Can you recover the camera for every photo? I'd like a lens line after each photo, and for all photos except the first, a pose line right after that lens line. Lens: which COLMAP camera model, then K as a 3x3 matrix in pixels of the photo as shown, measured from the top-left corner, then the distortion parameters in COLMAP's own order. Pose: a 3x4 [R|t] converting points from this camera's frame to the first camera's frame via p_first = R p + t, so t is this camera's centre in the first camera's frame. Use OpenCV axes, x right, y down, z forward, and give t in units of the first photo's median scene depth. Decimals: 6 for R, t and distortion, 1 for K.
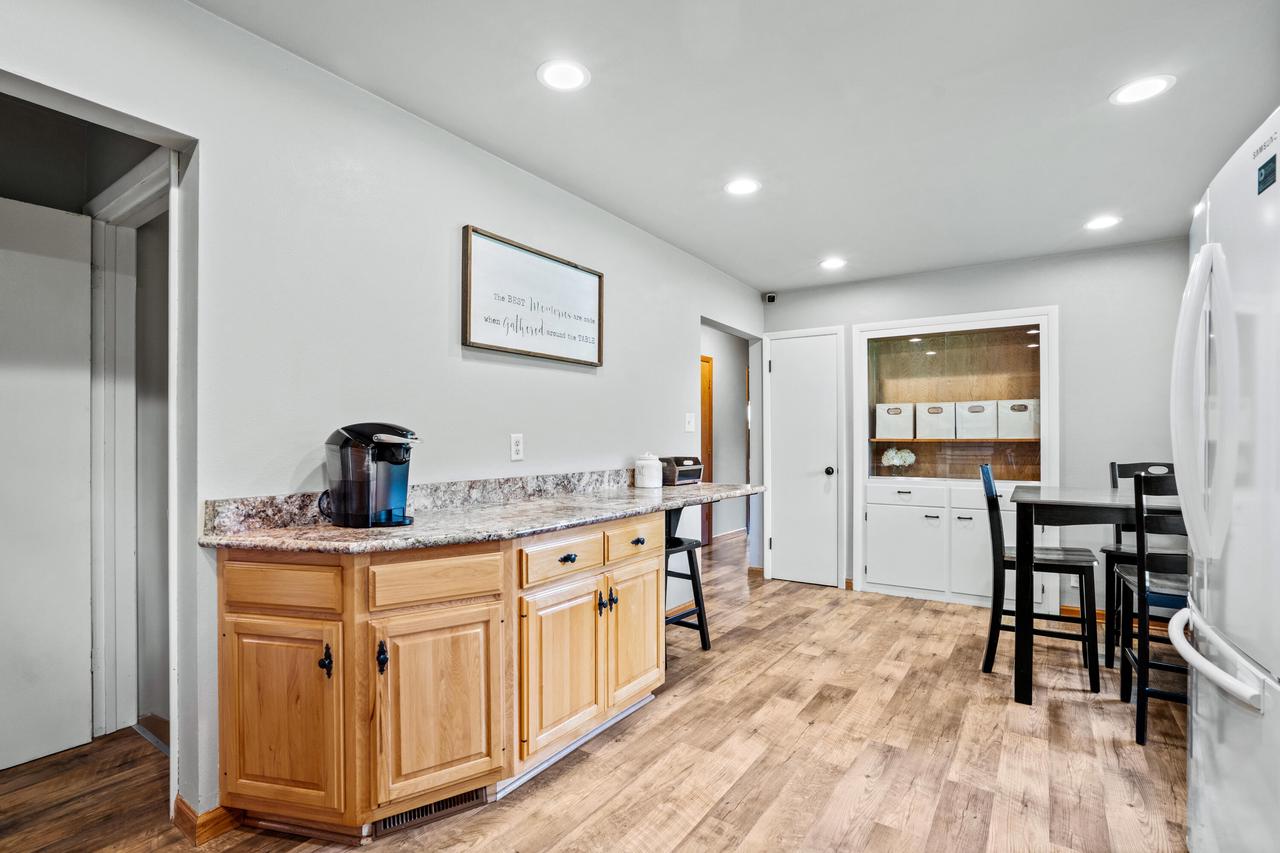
lens RADIAL K [[594.7, 0, 630.4], [0, 594.7, 430.9], [0, 0, 1]] dist [-0.045611, 0.022398]
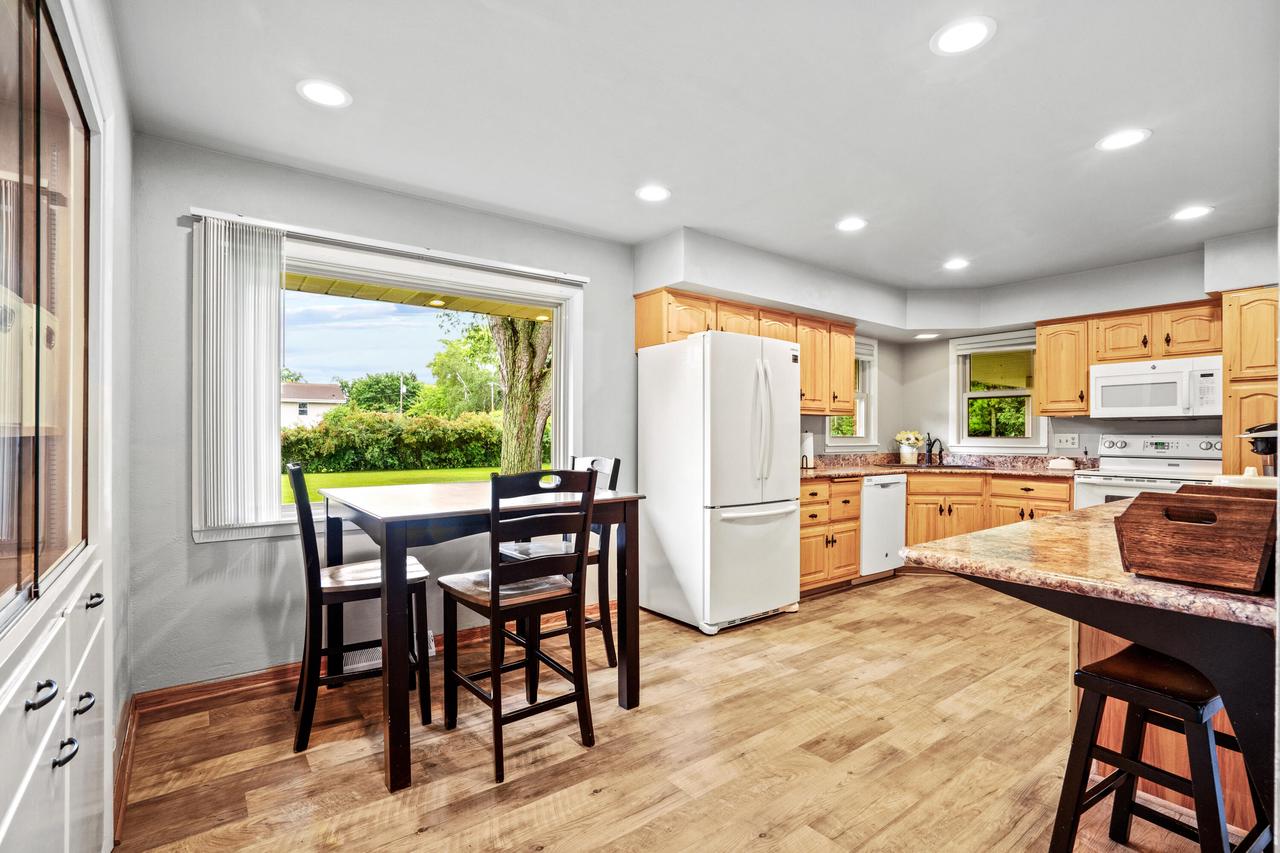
lens RADIAL K [[594.7, 0, 630.4], [0, 594.7, 430.9], [0, 0, 1]] dist [-0.045611, 0.022398]
pose [[-0.948927, -0.002577, 0.315485, 0.225704], [-0.007650, 0.999861, -0.014843, 0.017372], [-0.315403, -0.016499, -0.948814, 1.176318]]
